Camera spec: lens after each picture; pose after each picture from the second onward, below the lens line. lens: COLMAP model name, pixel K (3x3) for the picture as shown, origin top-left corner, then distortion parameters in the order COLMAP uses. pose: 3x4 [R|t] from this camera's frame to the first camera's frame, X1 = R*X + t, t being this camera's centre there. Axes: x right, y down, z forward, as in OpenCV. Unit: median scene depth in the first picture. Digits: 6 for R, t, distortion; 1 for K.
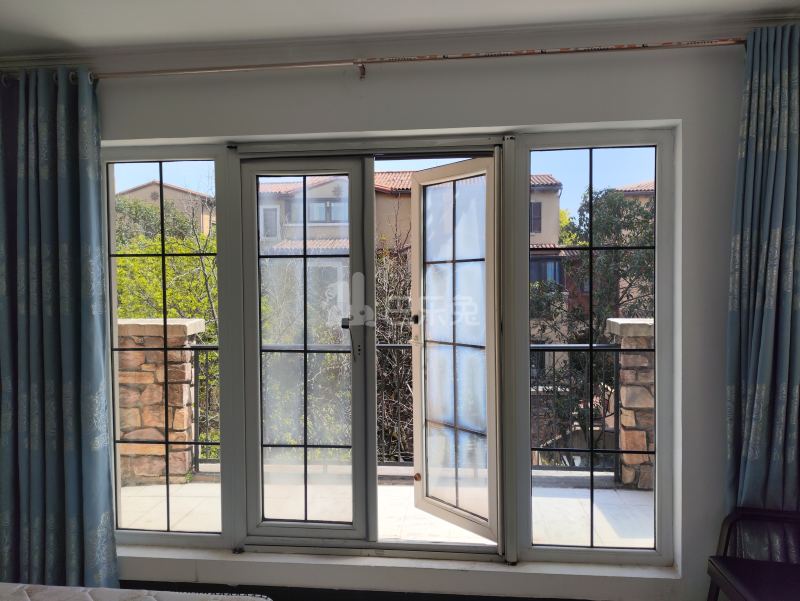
lens RADIAL K [[585.3, 0, 402.5], [0, 585.3, 297.9], [0, 0, 1]] dist [0.061515, -0.062516]
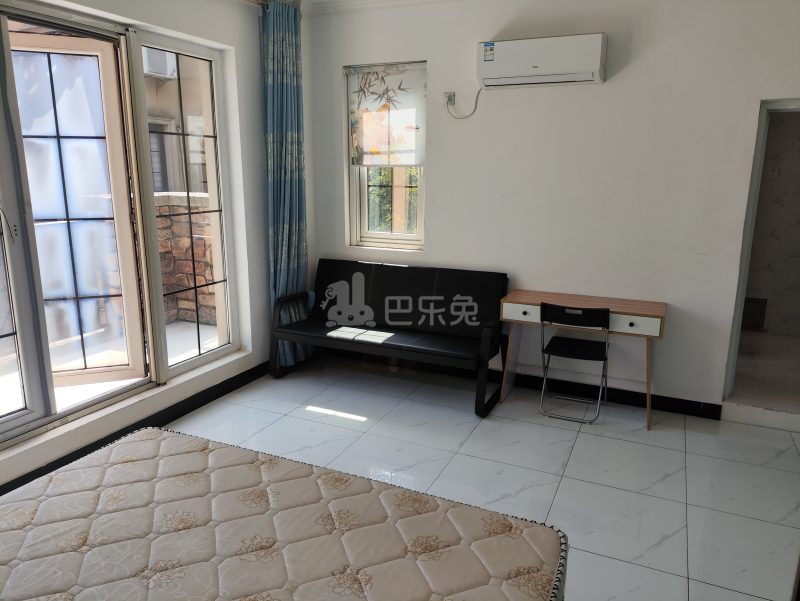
lens RADIAL K [[585.3, 0, 402.5], [0, 585.3, 297.9], [0, 0, 1]] dist [0.061515, -0.062516]
pose [[0.323001, -0.196292, 0.925818, -0.773532], [0.013026, 0.979084, 0.203041, 0.009458], [-0.946309, -0.053523, 0.318802, 0.100840]]
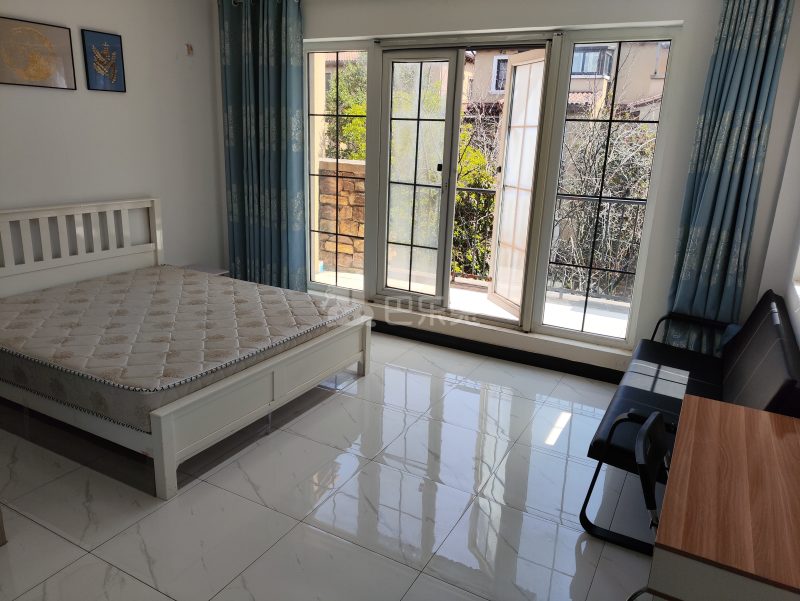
lens RADIAL K [[585.3, 0, 402.5], [0, 585.3, 297.9], [0, 0, 1]] dist [0.061515, -0.062516]
pose [[0.921048, 0.144949, -0.361470, 0.415873], [-0.054210, 0.966838, 0.249571, -0.004553], [0.385658, -0.210272, 0.898362, -0.472670]]
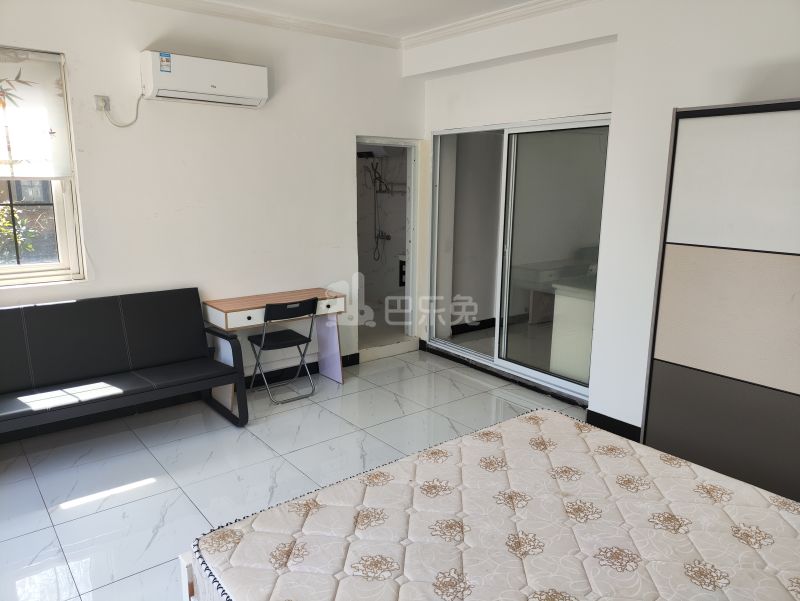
lens RADIAL K [[585.3, 0, 402.5], [0, 585.3, 297.9], [0, 0, 1]] dist [0.061515, -0.062516]
pose [[-0.703931, -0.139606, 0.696413, -0.703686], [0.013220, 0.977748, 0.209365, -0.021833], [-0.710145, 0.156585, -0.686422, 0.933813]]
